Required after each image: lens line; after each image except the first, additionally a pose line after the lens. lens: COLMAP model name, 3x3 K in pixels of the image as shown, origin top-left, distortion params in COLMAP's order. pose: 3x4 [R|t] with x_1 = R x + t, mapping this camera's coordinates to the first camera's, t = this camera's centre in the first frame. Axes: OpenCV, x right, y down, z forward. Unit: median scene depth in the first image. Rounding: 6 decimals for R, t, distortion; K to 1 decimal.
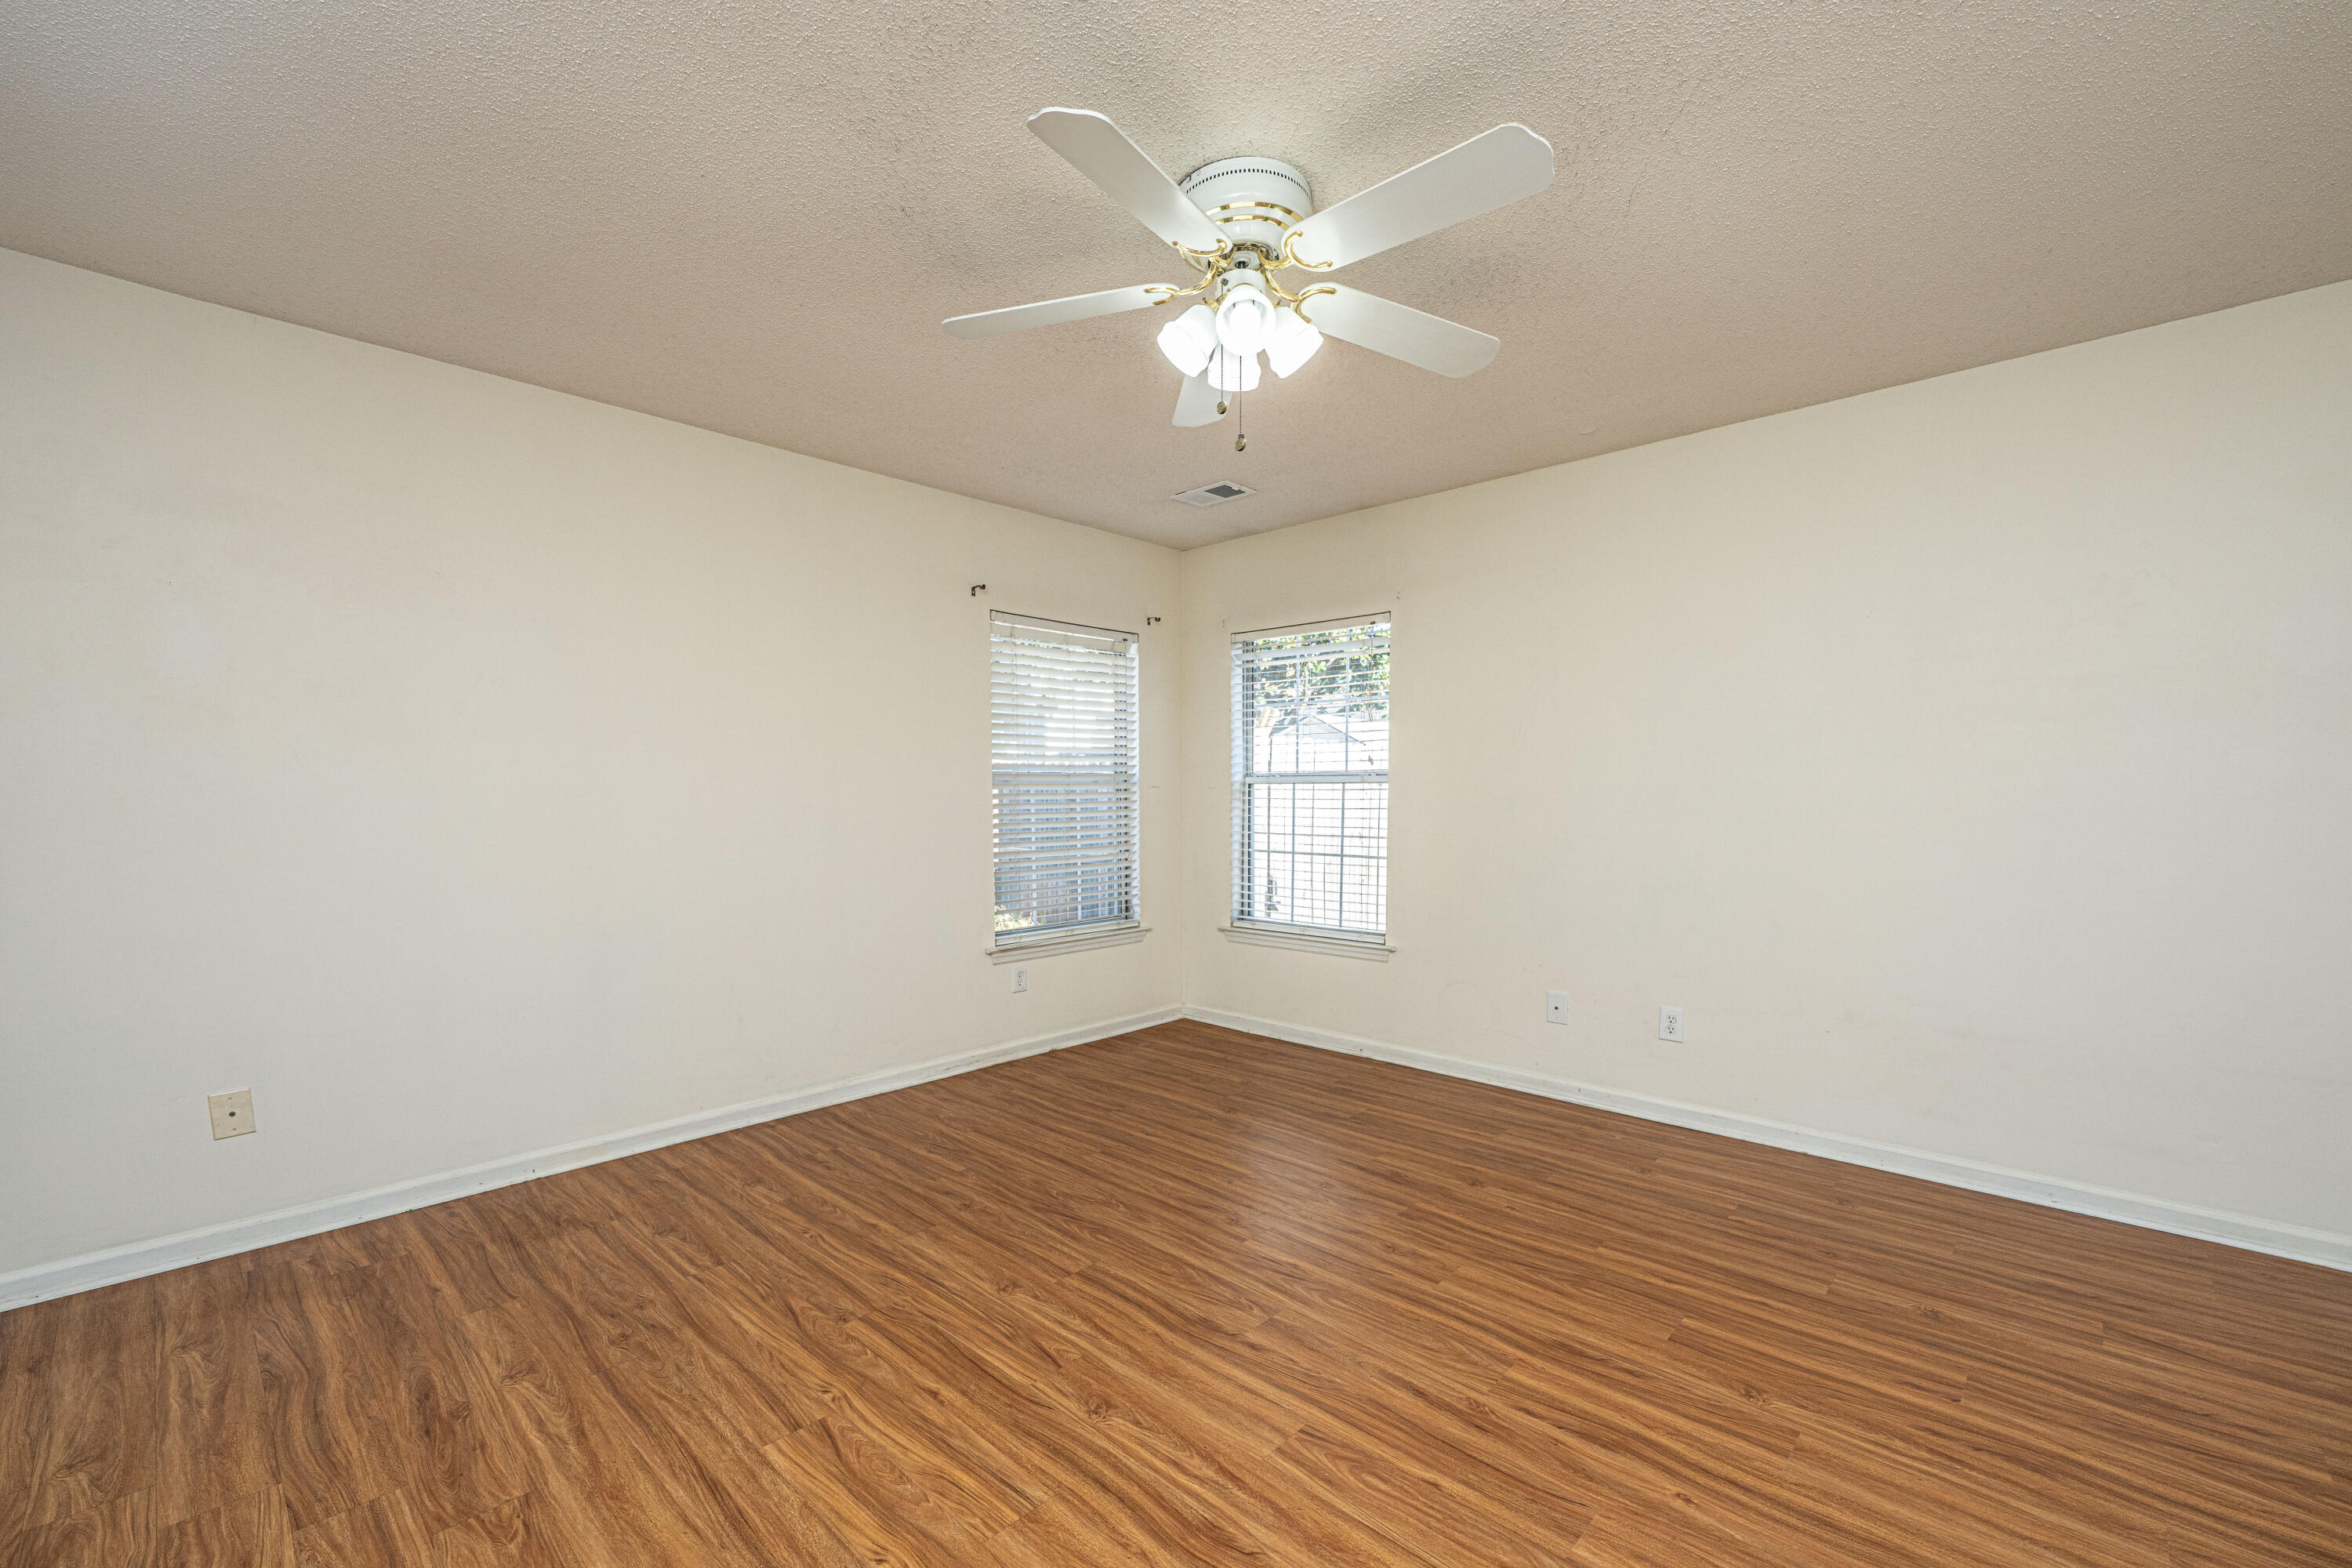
lens RADIAL K [[953.3, 0, 1175.7], [0, 953.3, 785.8], [0, 0, 1]] dist [0.000130, 0.000119]
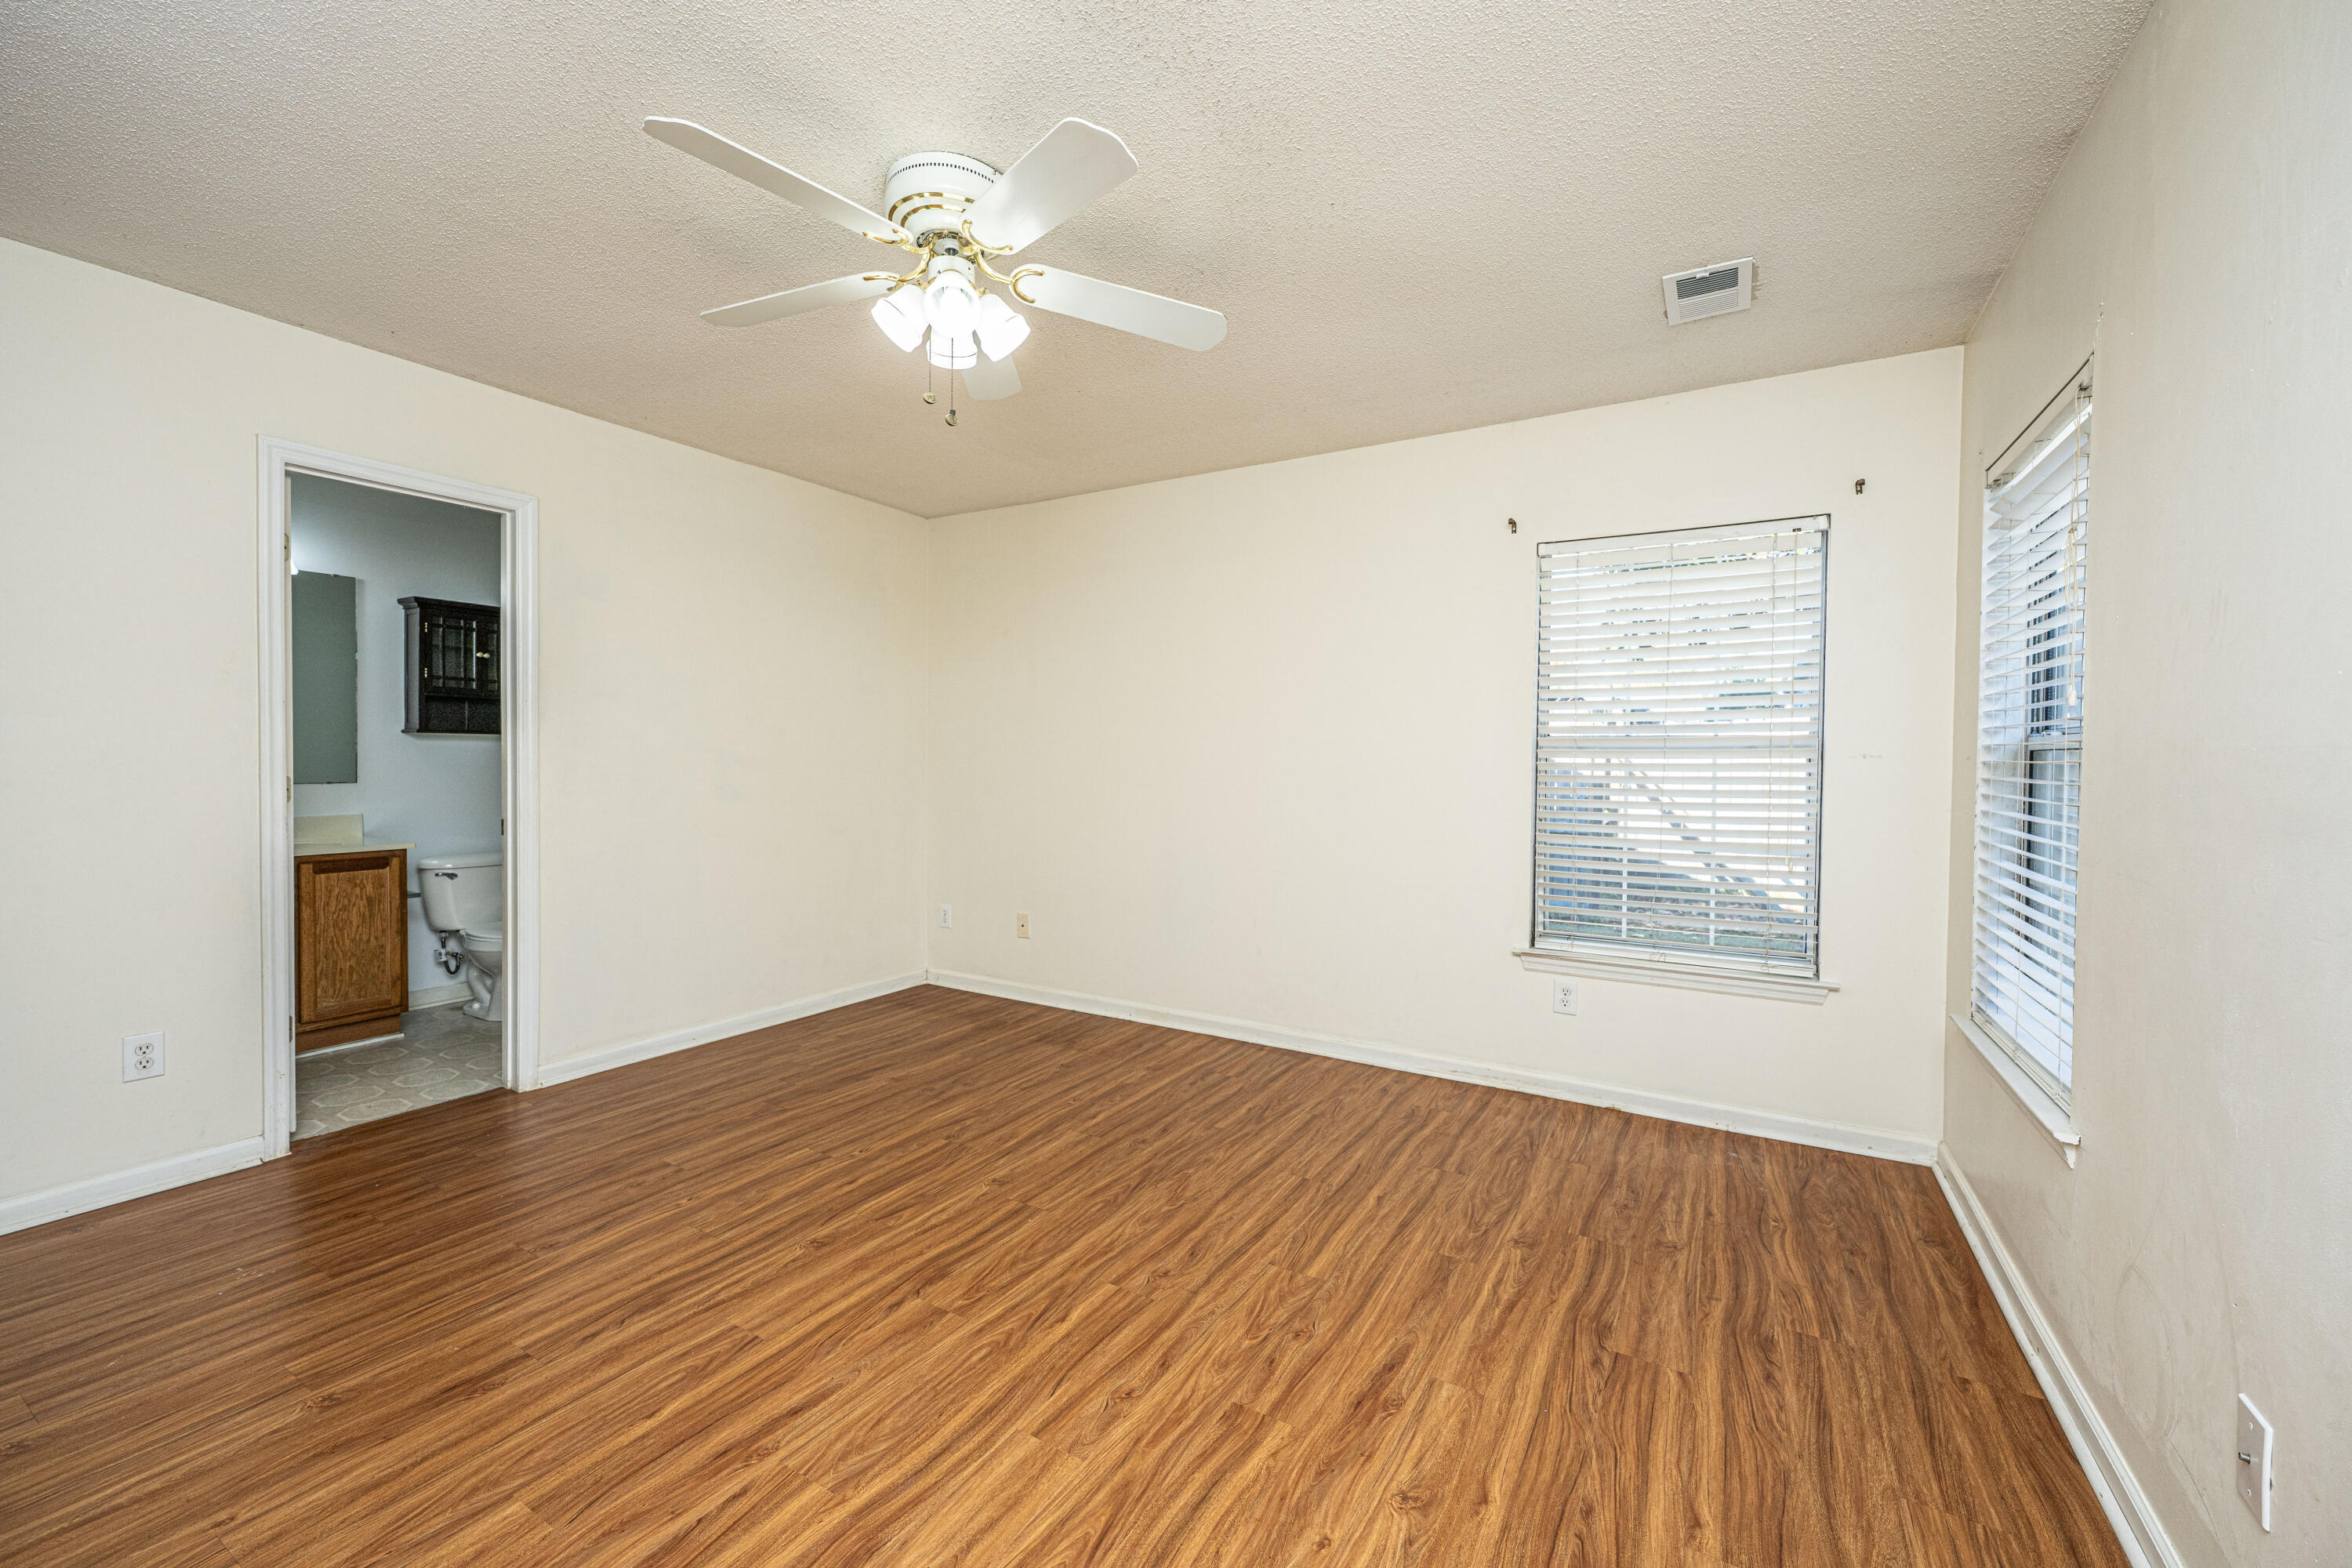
lens RADIAL K [[961.9, 0, 1170.2], [0, 961.9, 762.4], [0, 0, 1]] dist [-0.001261, -0.000073]
pose [[0.217797, 0.008962, -0.975953, 1.014945], [-0.004427, 0.999957, 0.008195, 0.000524], [0.975984, 0.002536, 0.217827, 0.944628]]
